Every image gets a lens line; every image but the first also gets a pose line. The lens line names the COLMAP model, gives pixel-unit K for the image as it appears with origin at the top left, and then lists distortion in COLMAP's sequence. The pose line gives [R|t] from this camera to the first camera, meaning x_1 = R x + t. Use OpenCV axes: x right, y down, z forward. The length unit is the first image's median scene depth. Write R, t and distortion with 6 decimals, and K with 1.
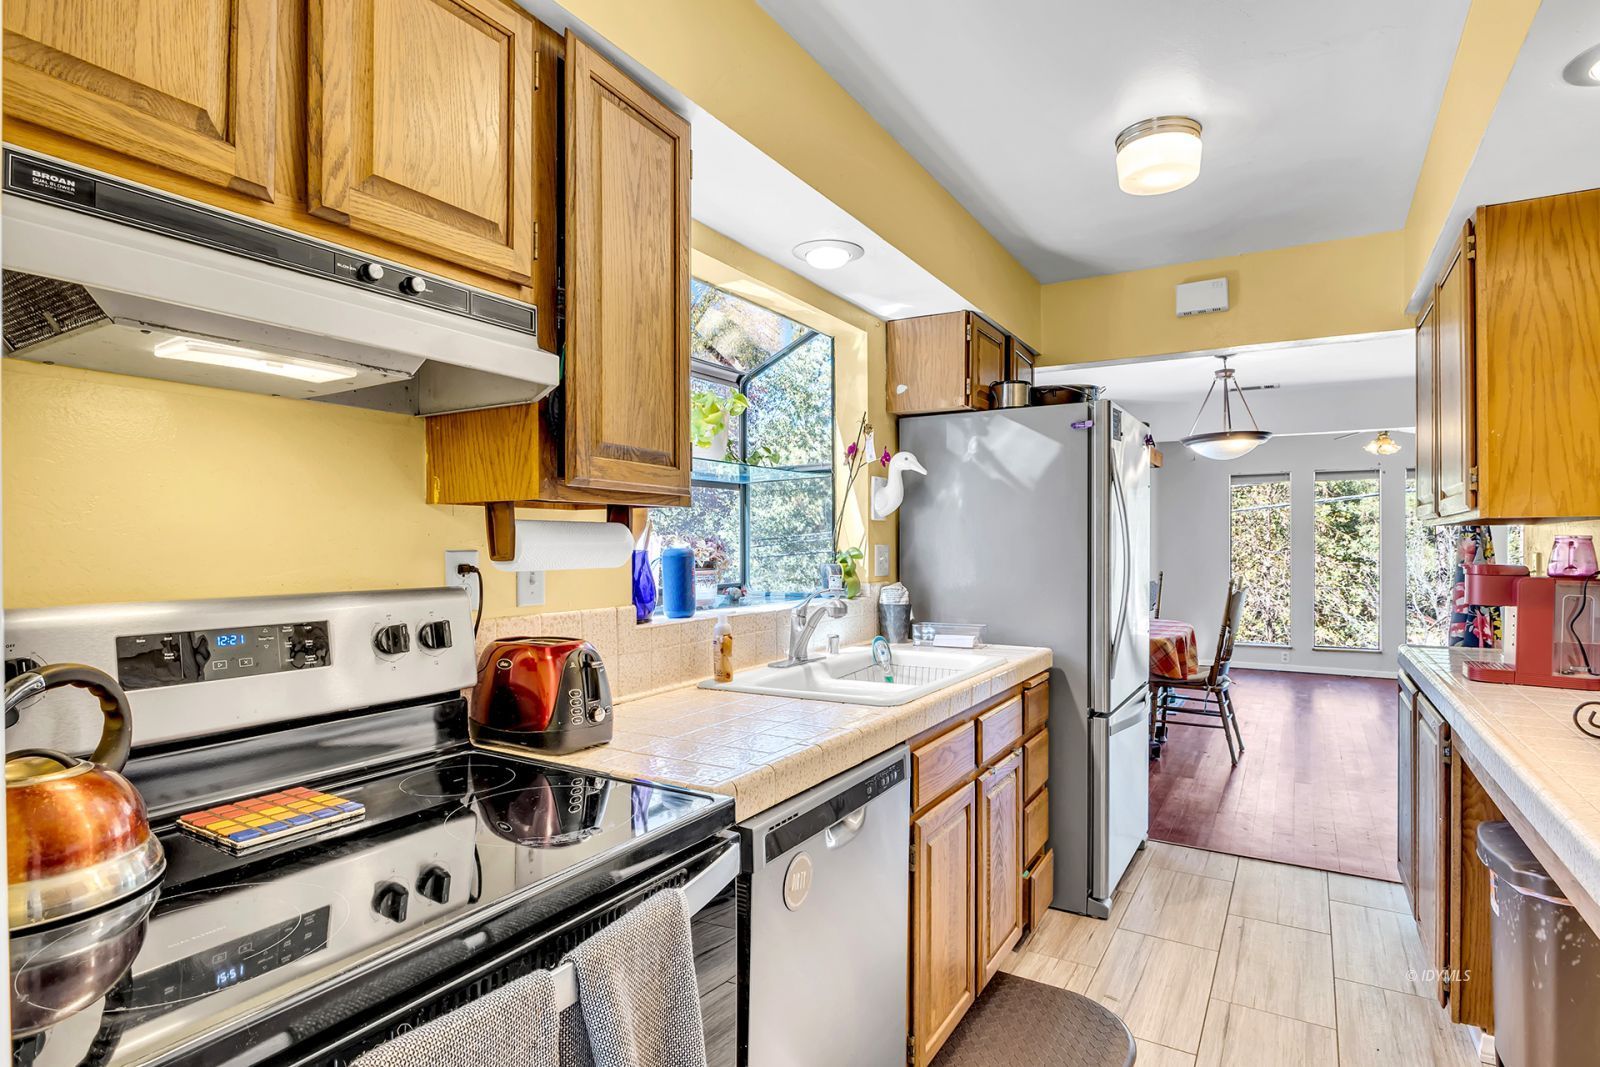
lens RADIAL K [[847.1, 0, 788.0], [0, 847.1, 545.2], [0, 0, 1]] dist [-0.005636, -0.001153]
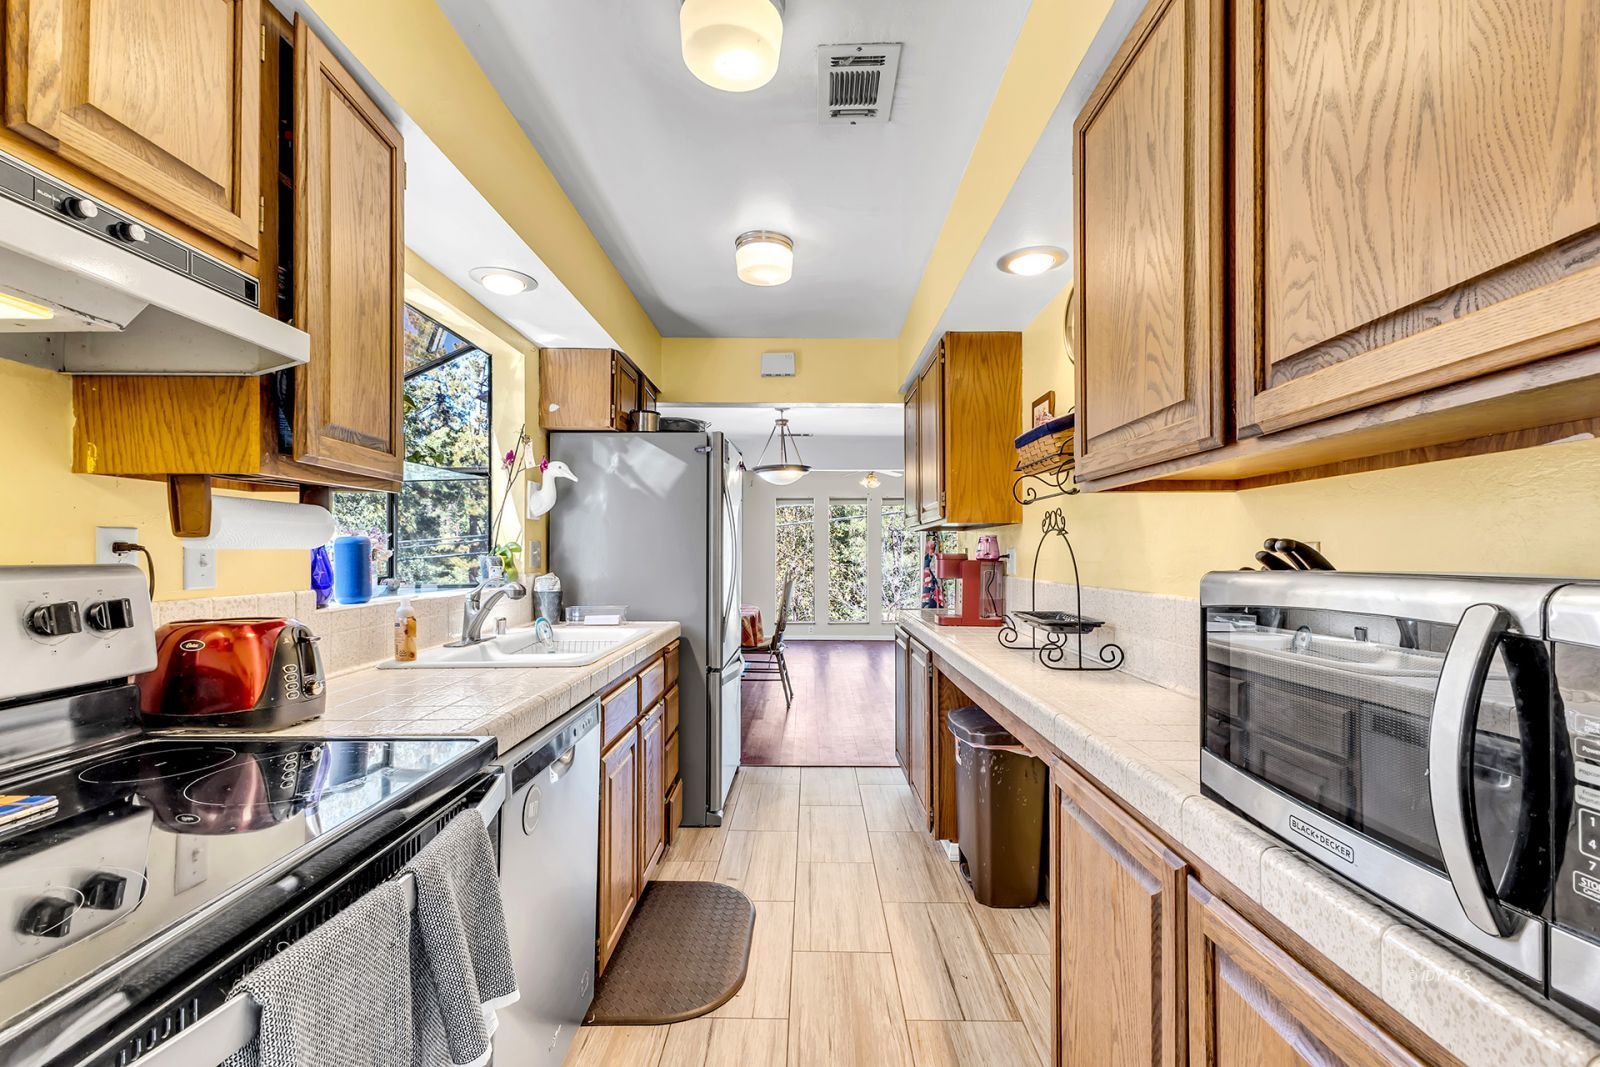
lens RADIAL K [[718.2, 0, 803.9], [0, 718.2, 543.6], [0, 0, 1]] dist [0.014456, -0.002373]
pose [[0.856327, 0.009232, 0.516351, -0.127551], [-0.001488, 0.999880, -0.015410, 0.028392], [-0.516432, 0.012427, 0.856238, -0.041192]]
